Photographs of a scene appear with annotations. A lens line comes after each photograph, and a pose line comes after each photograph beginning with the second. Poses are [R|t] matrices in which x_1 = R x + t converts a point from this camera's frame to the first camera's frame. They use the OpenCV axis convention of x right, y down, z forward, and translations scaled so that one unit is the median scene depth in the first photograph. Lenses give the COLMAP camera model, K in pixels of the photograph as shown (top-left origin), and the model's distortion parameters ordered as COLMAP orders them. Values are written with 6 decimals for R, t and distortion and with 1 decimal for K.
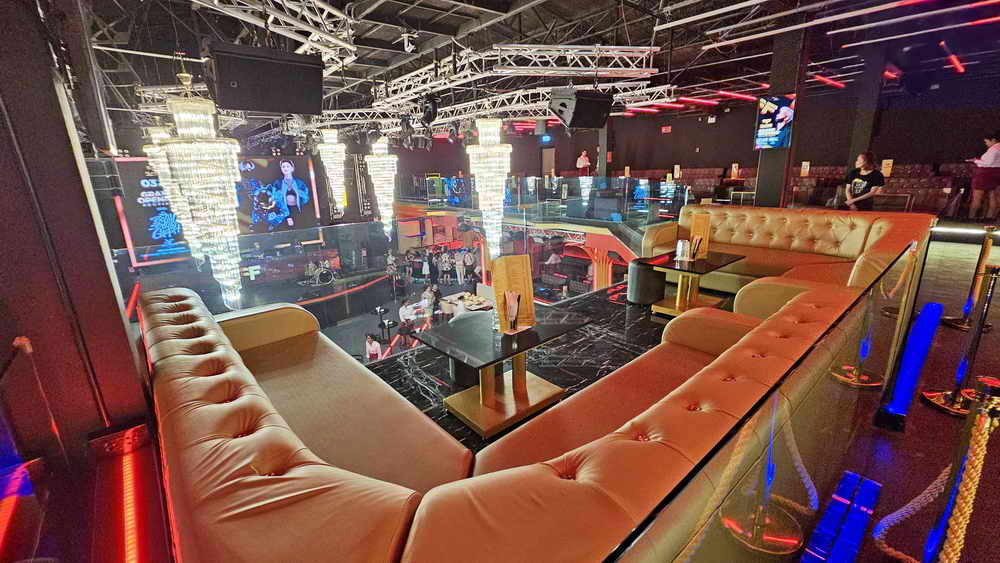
lens RADIAL K [[430.4, 0, 500.0], [0, 430.4, 281.5], [0, 0, 1]] dist [-0.003027, -0.000289]
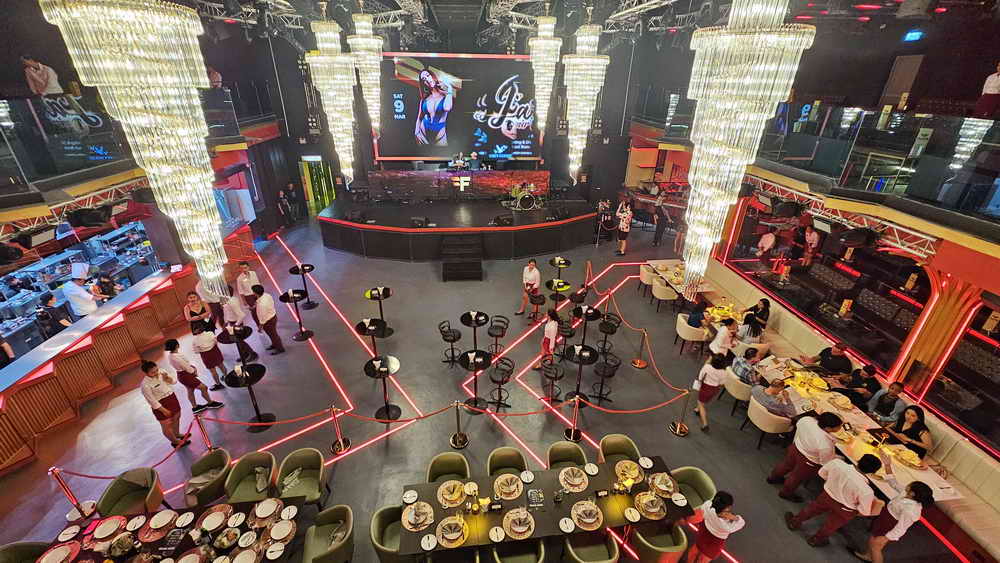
lens RADIAL K [[411.0, 0, 500.0], [0, 411.0, 281.5], [0, 0, 1]] dist [-0.001007, -0.000155]
pose [[0.821959, 0.295491, -0.486896, 0.025140], [-0.188940, 0.947943, 0.256333, -0.087776], [0.537294, -0.118701, 0.835000, 0.314613]]
